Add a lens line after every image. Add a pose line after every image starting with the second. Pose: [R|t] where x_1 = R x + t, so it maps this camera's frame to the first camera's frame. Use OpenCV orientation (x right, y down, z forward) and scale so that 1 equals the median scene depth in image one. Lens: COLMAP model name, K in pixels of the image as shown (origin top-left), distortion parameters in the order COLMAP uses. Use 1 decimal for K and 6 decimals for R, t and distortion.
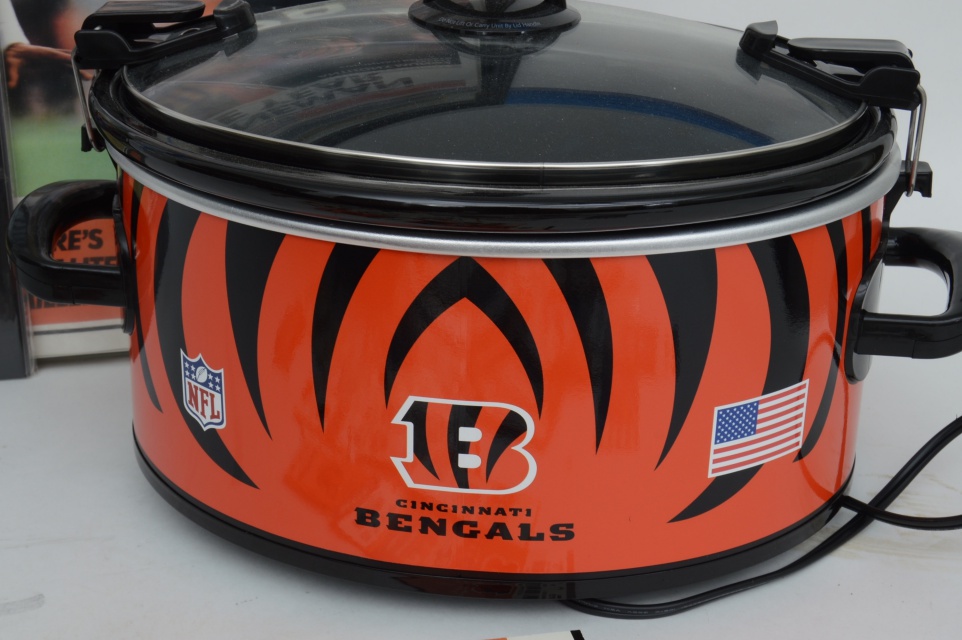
lens RADIAL K [[1583.4, 0, 481.0], [0, 1583.4, 320.0], [0, 0, 1]] dist [-0.031437, -0.047318]
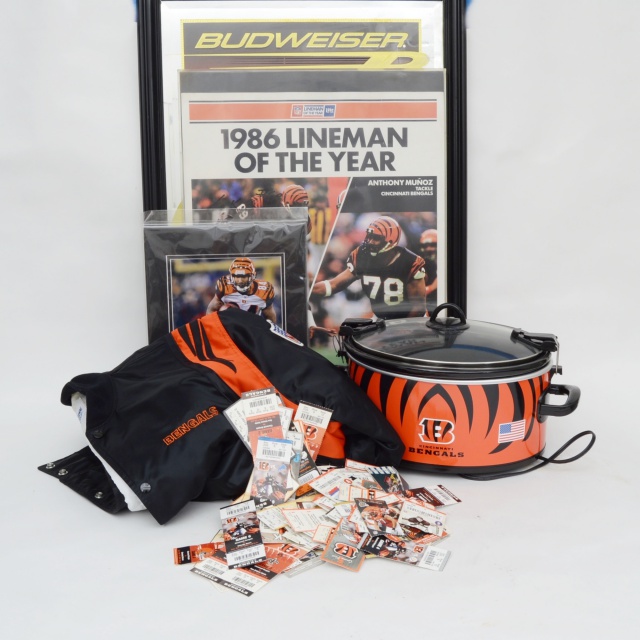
lens RADIAL K [[889.5, 0, 351.1], [0, 889.5, 319.2], [0, 0, 1]] dist [-0.089222, -0.004919]
pose [[0.993045, 0.024346, -0.115190, 0.025962], [-0.042531, 0.986497, -0.158158, 0.162128], [0.109785, 0.161958, 0.980672, -1.276079]]
